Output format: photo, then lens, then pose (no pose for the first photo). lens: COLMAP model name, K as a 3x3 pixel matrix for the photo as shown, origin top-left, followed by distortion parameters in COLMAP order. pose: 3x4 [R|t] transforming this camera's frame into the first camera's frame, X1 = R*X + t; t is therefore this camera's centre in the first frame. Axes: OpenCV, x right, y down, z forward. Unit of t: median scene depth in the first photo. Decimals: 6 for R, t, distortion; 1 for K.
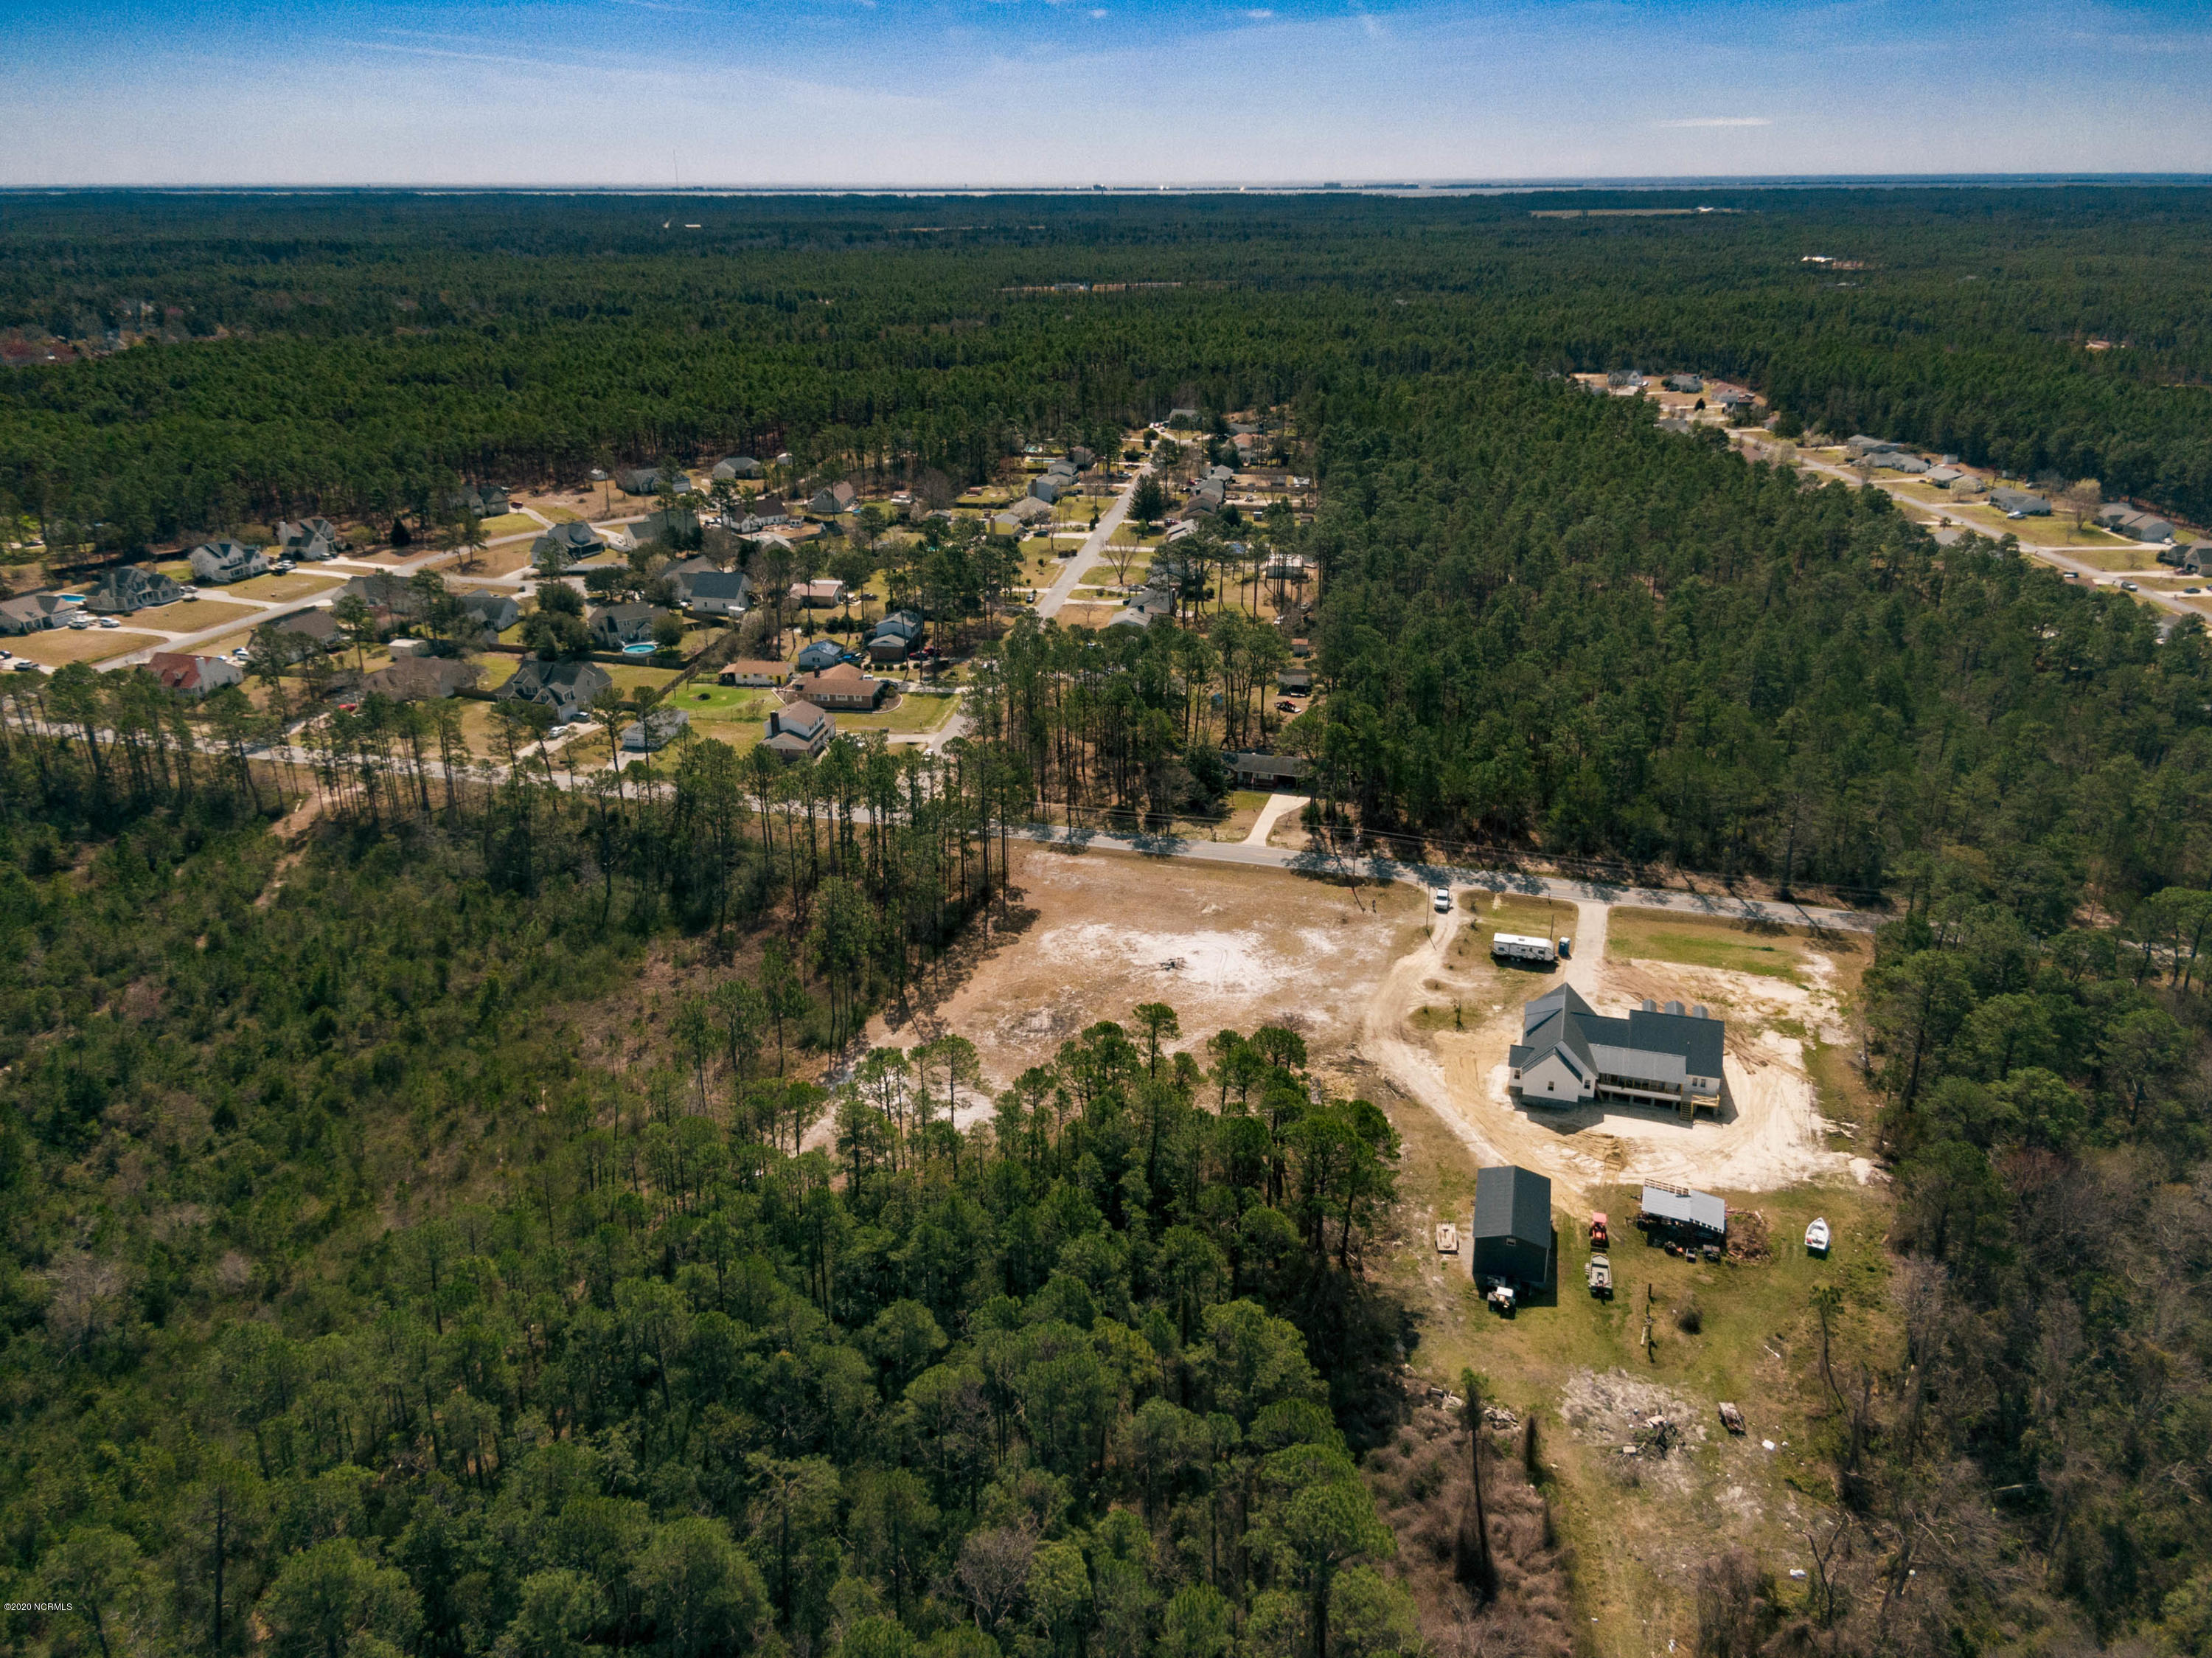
lens RADIAL K [[1621.2, 0, 1118.9], [0, 1621.2, 810.4], [0, 0, 1]] dist [0.058194, -0.051513]
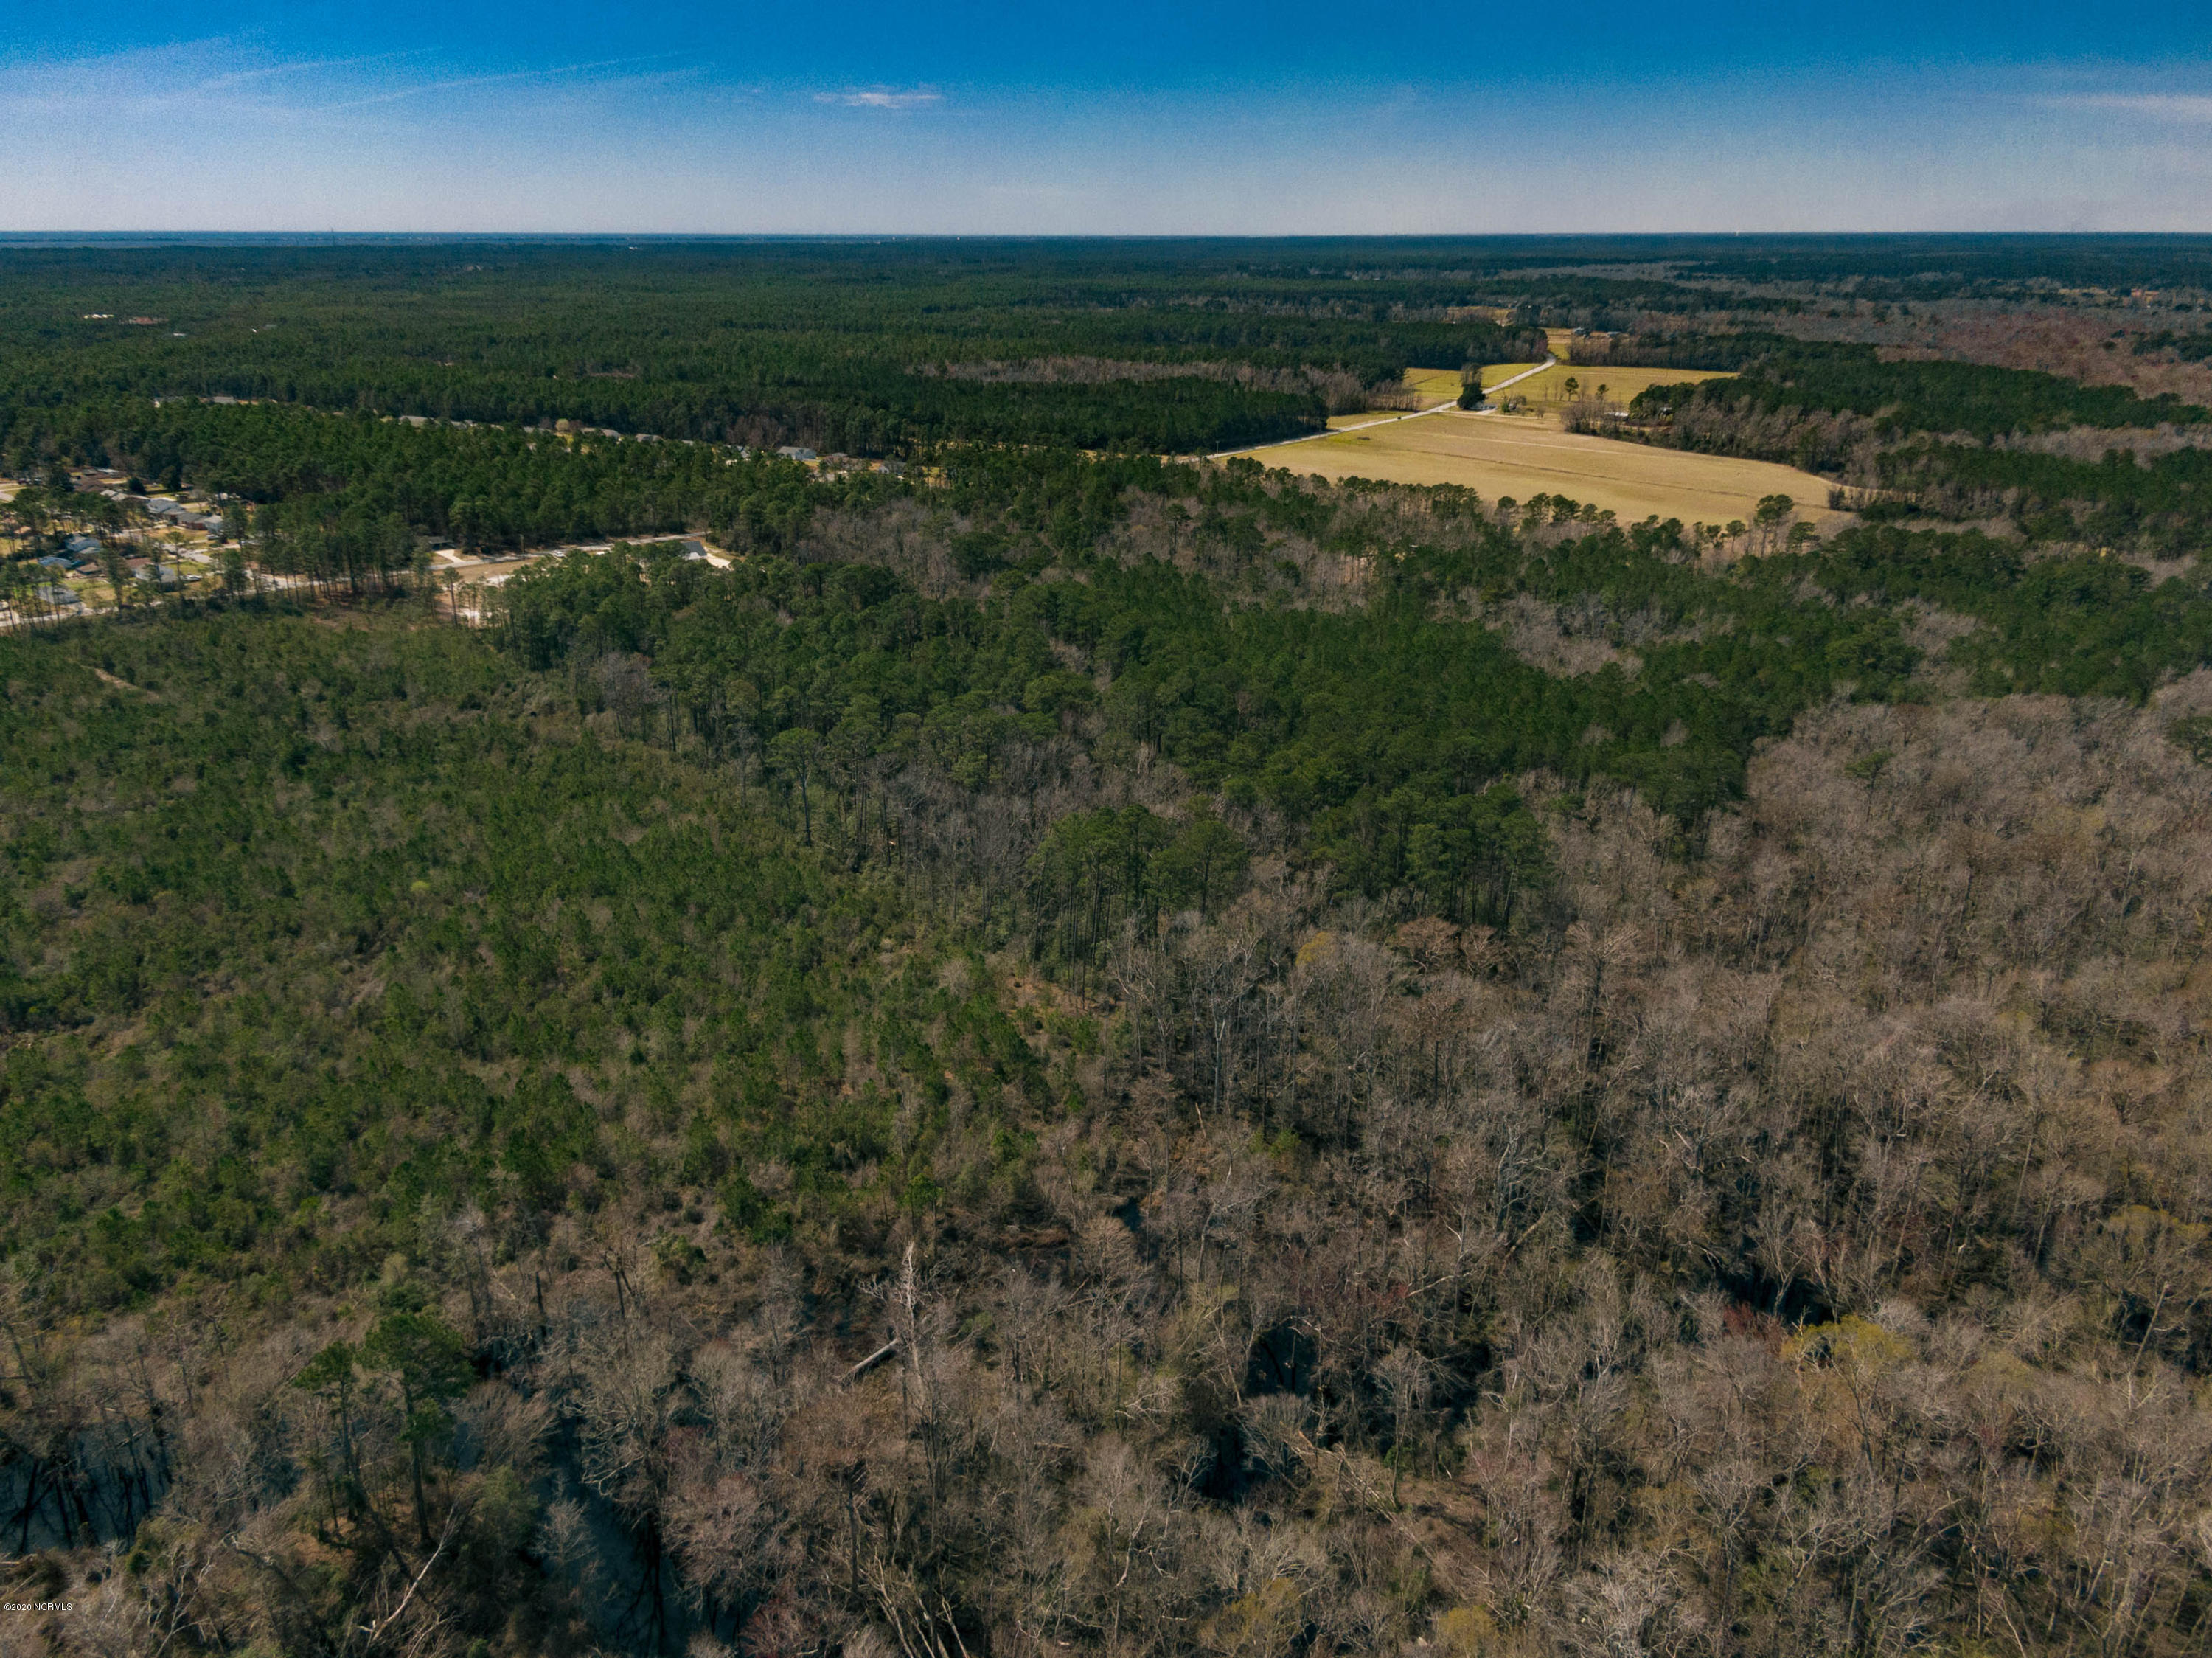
lens RADIAL K [[1621.2, 0, 1096.8], [0, 1621.2, 838.1], [0, 0, 1]] dist [0.058194, -0.051513]
pose [[0.534332, -0.294620, 0.792268, -0.862414], [0.306788, 0.940972, 0.143011, 0.208808], [-0.787636, 0.166643, 0.593178, -0.632872]]
